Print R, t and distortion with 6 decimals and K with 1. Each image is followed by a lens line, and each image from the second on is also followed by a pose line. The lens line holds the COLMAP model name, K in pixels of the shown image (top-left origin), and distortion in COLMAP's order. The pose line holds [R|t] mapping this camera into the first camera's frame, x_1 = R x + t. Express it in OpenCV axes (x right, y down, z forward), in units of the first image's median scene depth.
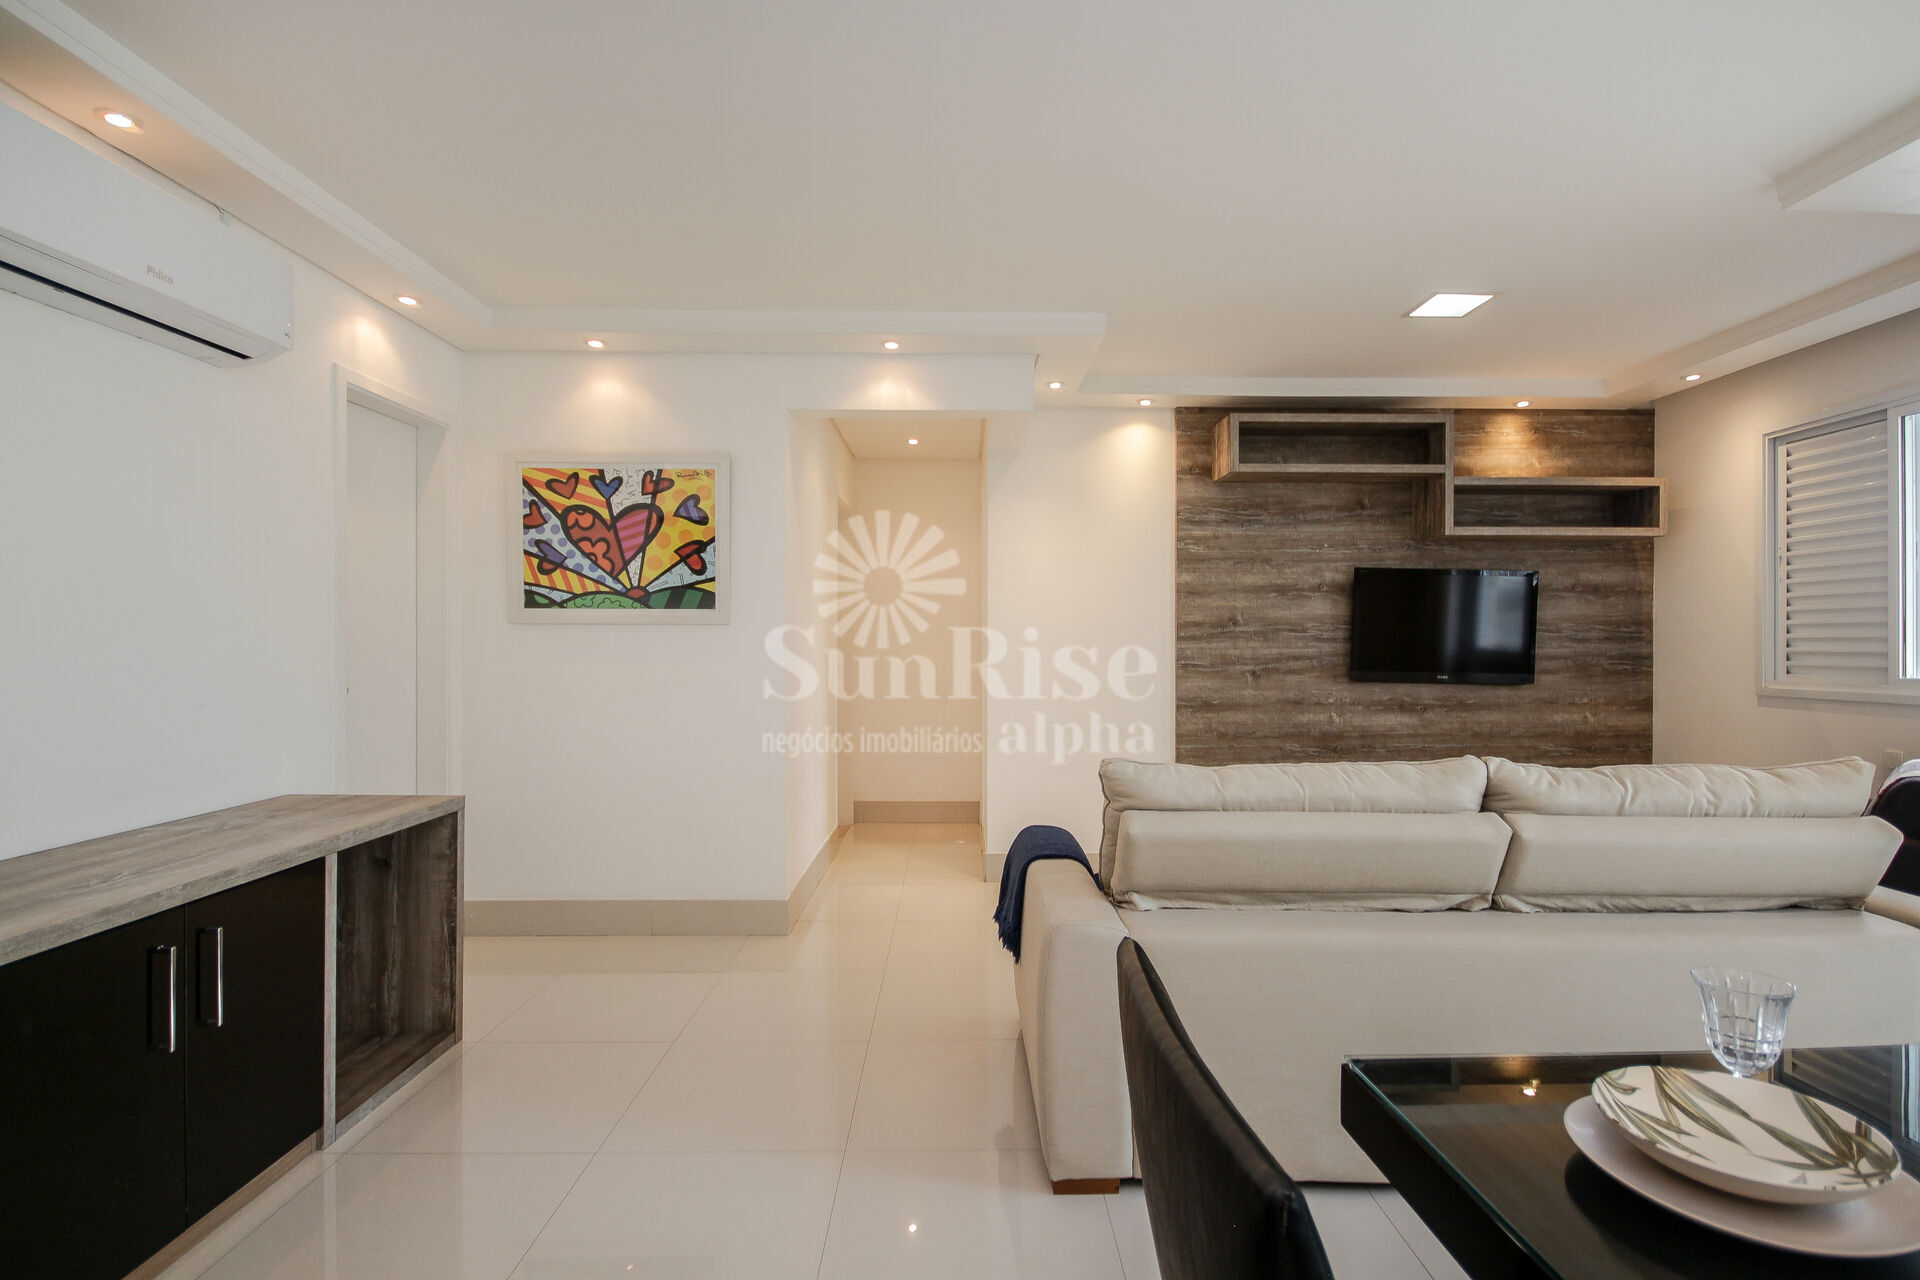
lens RADIAL K [[907.6, 0, 973.5], [0, 907.6, 643.7], [0, 0, 1]] dist [0.000349, -0.000545]
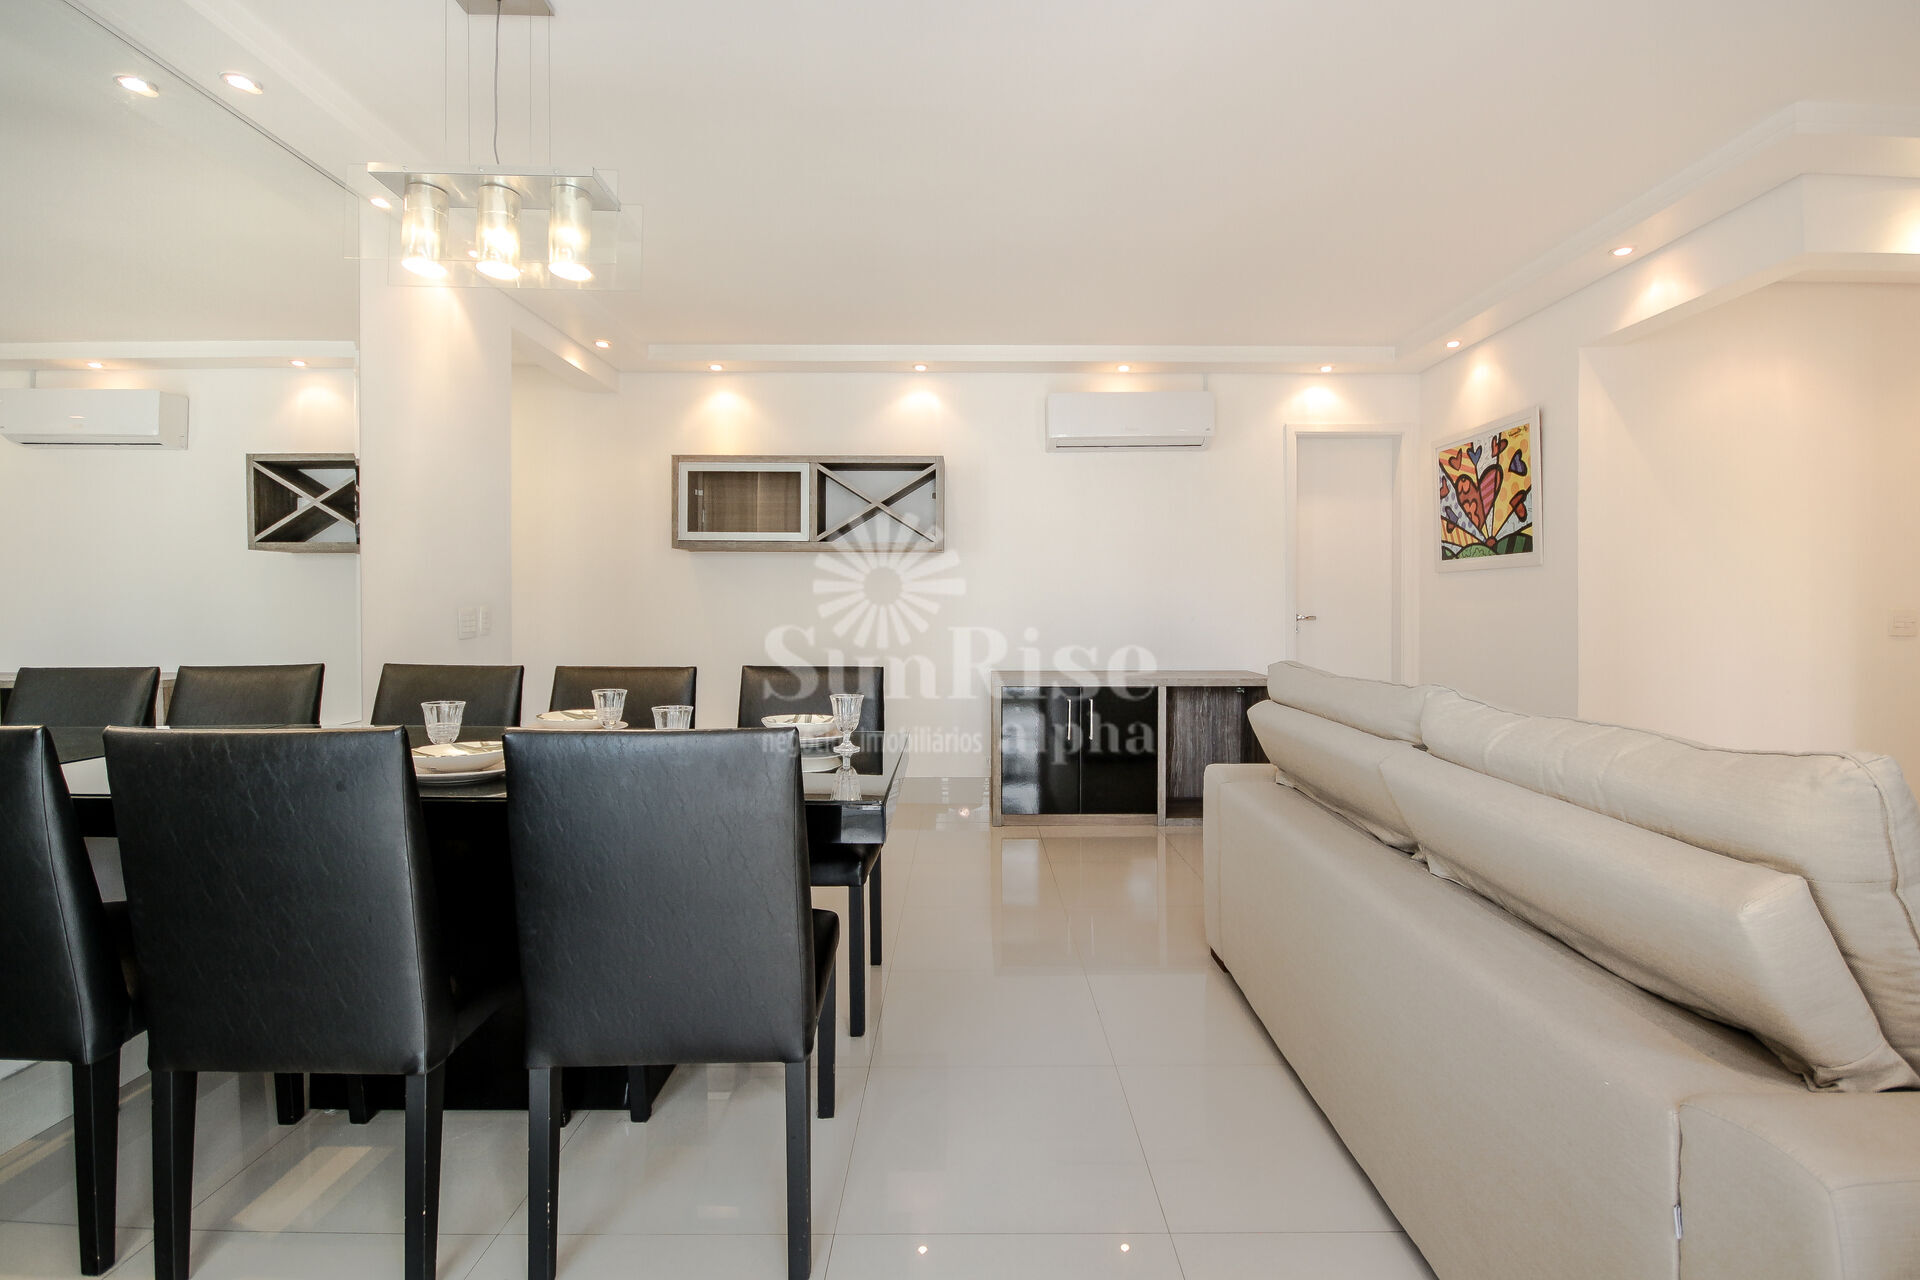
lens RADIAL K [[907.6, 0, 973.5], [0, 907.6, 643.7], [0, 0, 1]] dist [0.000349, -0.000545]
pose [[-0.005333, 0.037852, -0.999269, 0.811283], [-0.007215, 0.999256, 0.037890, 0.035583], [0.999960, 0.007411, -0.005056, 0.340203]]
